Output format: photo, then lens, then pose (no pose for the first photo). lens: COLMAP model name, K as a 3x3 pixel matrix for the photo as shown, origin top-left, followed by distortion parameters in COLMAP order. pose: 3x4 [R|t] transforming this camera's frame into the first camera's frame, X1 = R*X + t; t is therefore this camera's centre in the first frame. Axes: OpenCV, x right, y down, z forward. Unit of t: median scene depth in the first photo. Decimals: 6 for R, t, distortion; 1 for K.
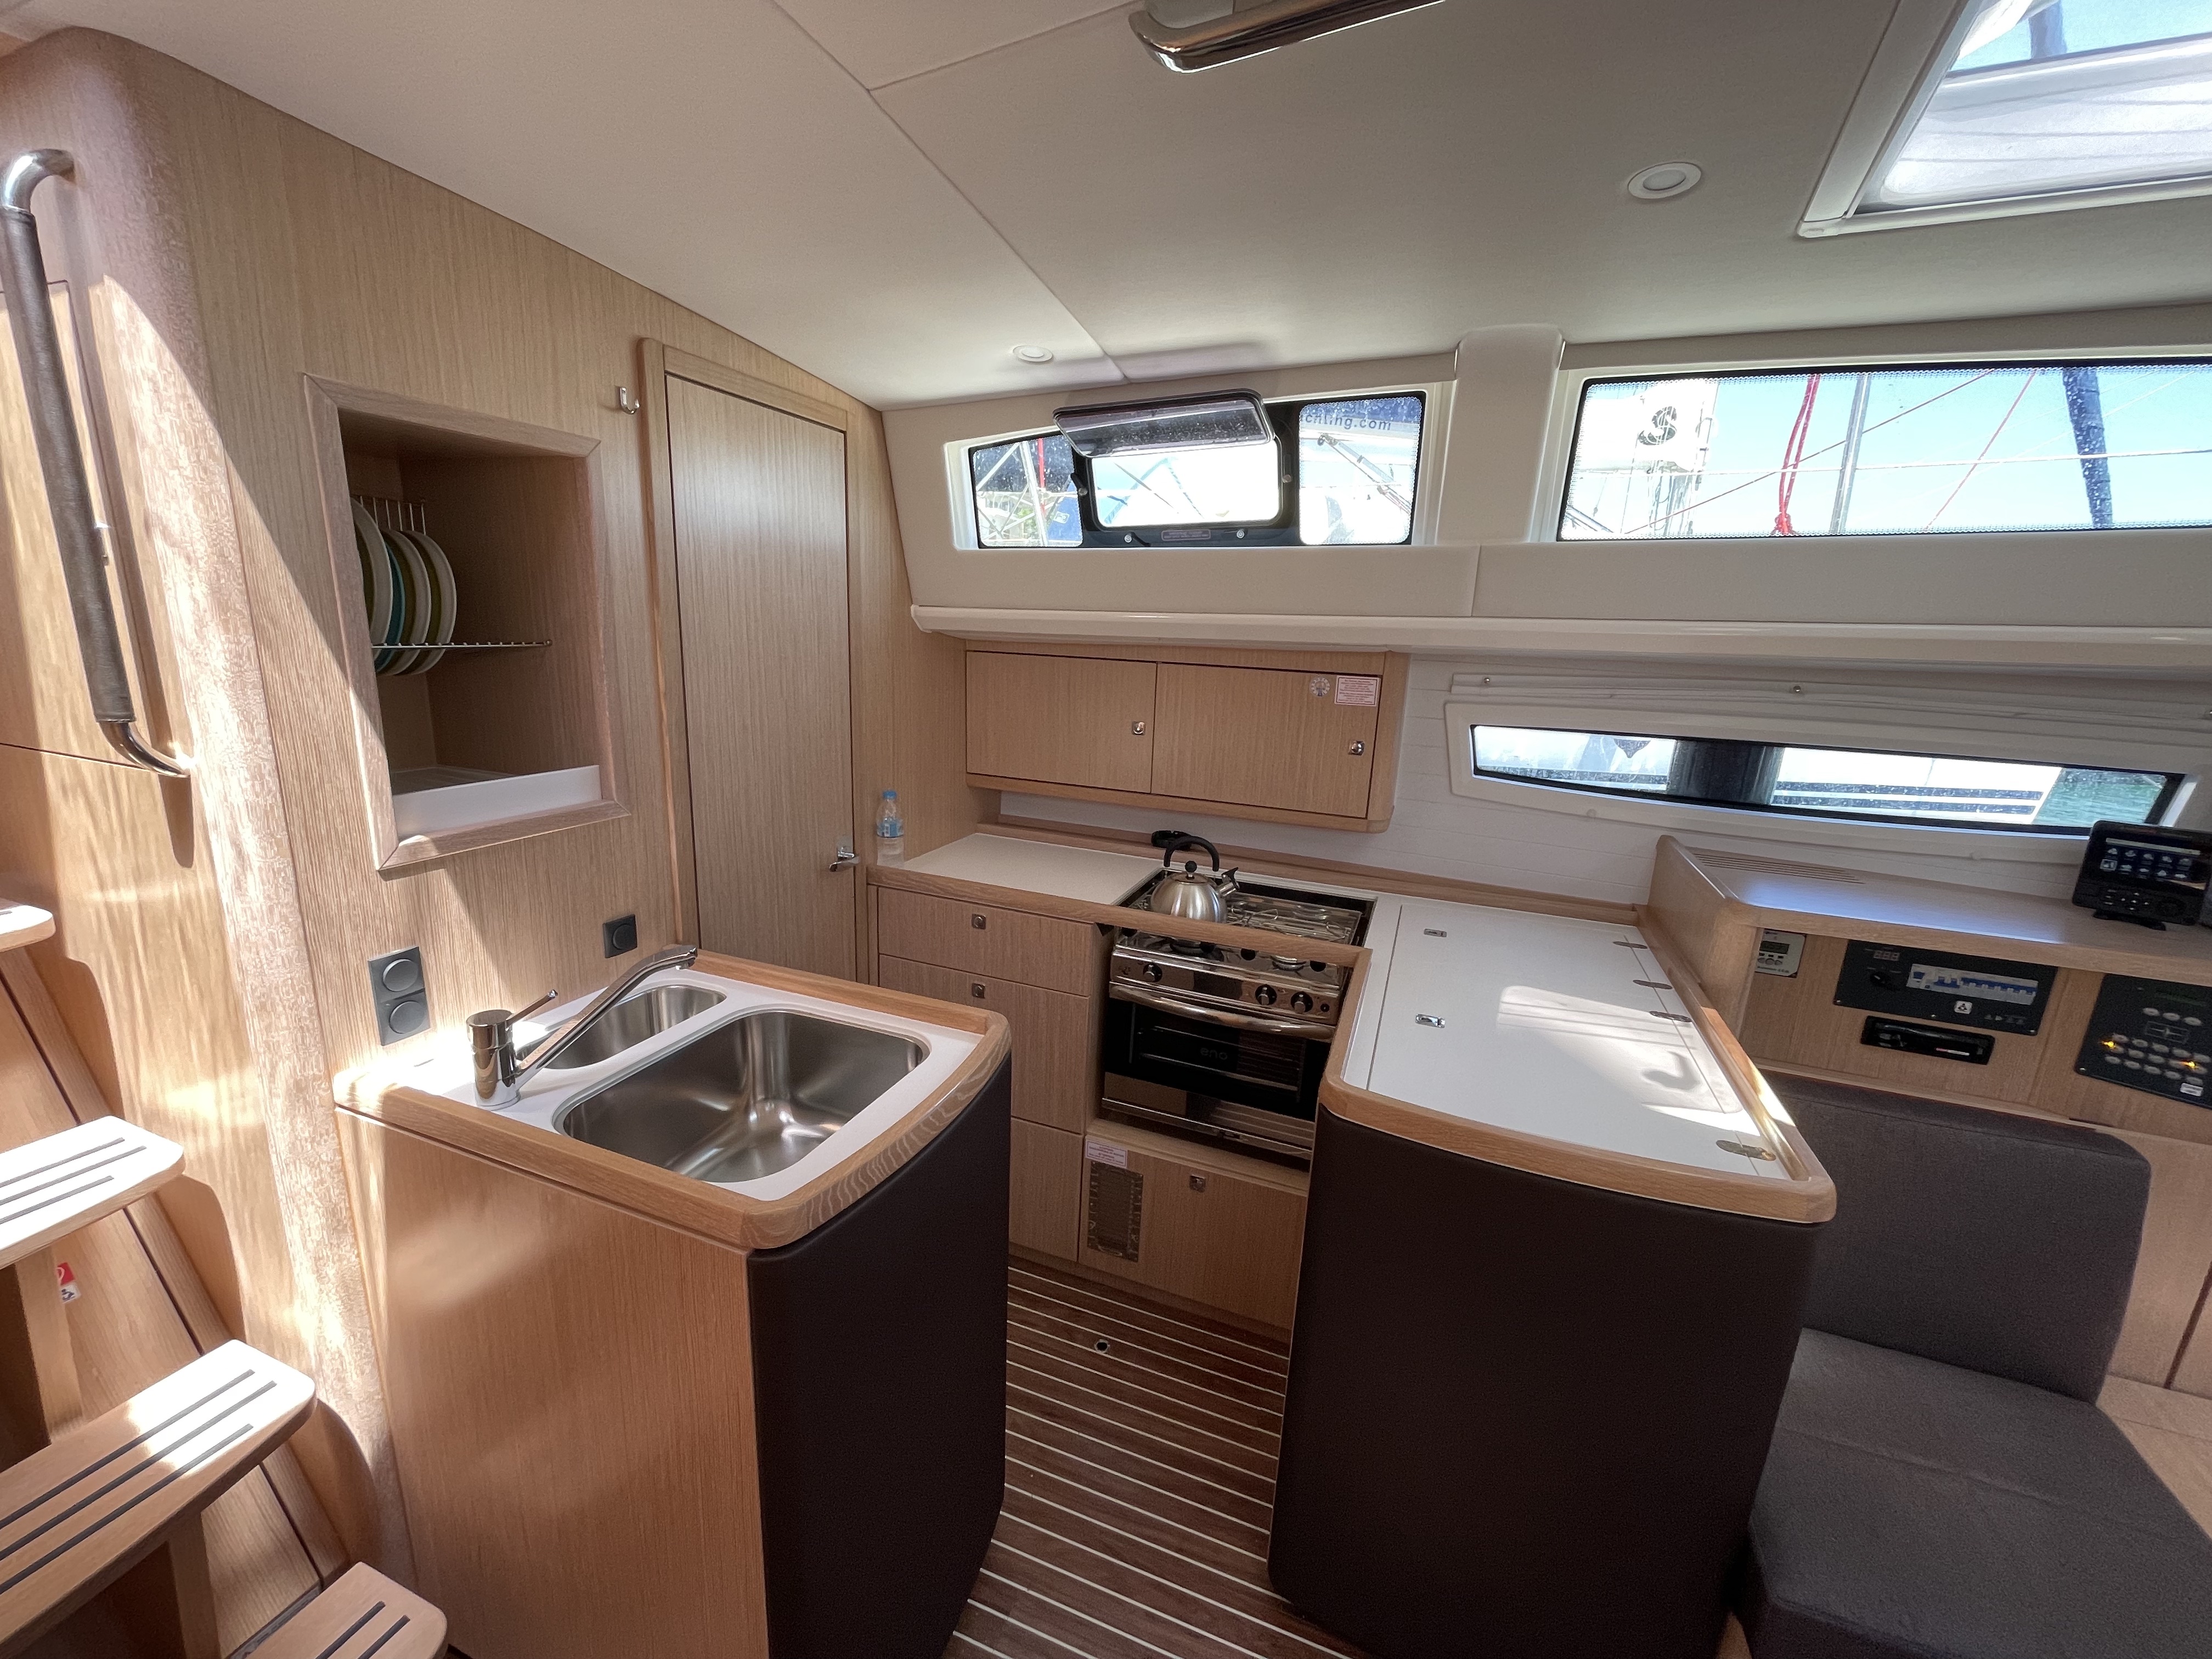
lens RADIAL K [[888.9, 0, 1112.7], [0, 888.9, 824.5], [0, 0, 1]] dist [-0.002319, 0.000201]
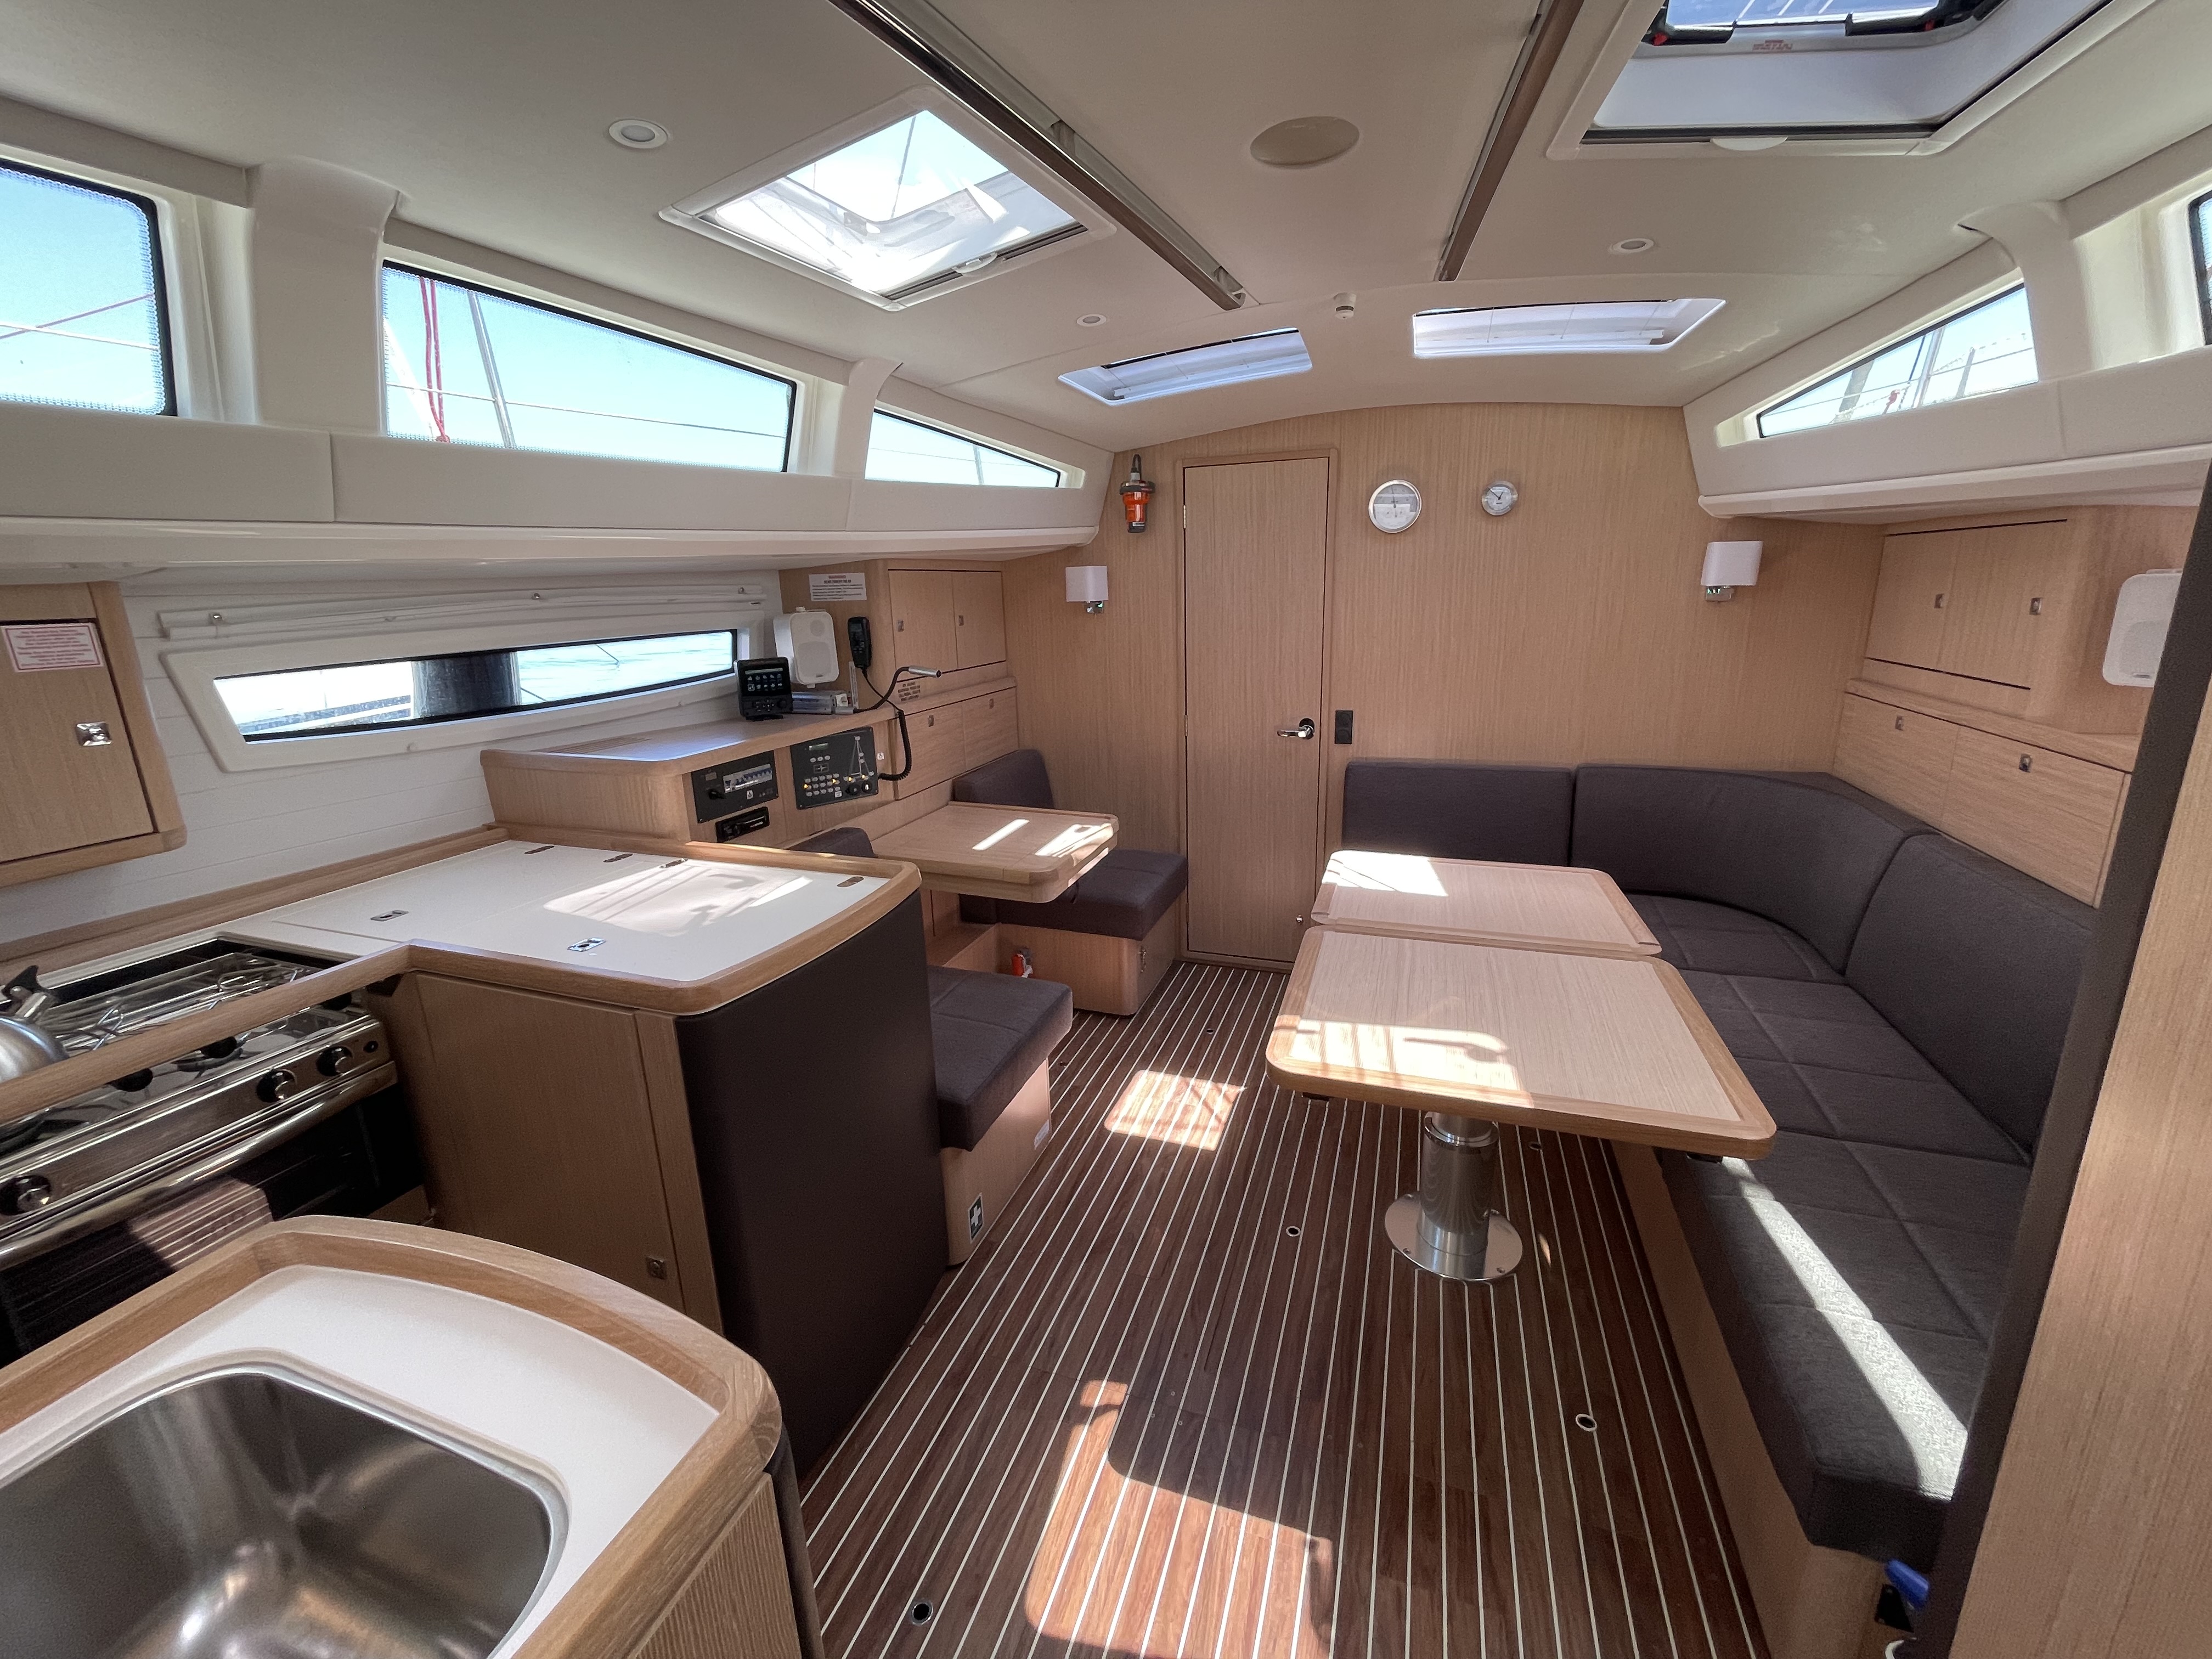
lens RADIAL K [[888.9, 0, 1110.7], [0, 888.9, 829.2], [0, 0, 1]] dist [-0.002319, 0.000201]
pose [[-0.012410, -0.310769, 0.950404, -0.489287], [0.246927, 0.920088, 0.304080, -0.045666], [-0.968955, 0.238454, 0.065319, 0.320141]]
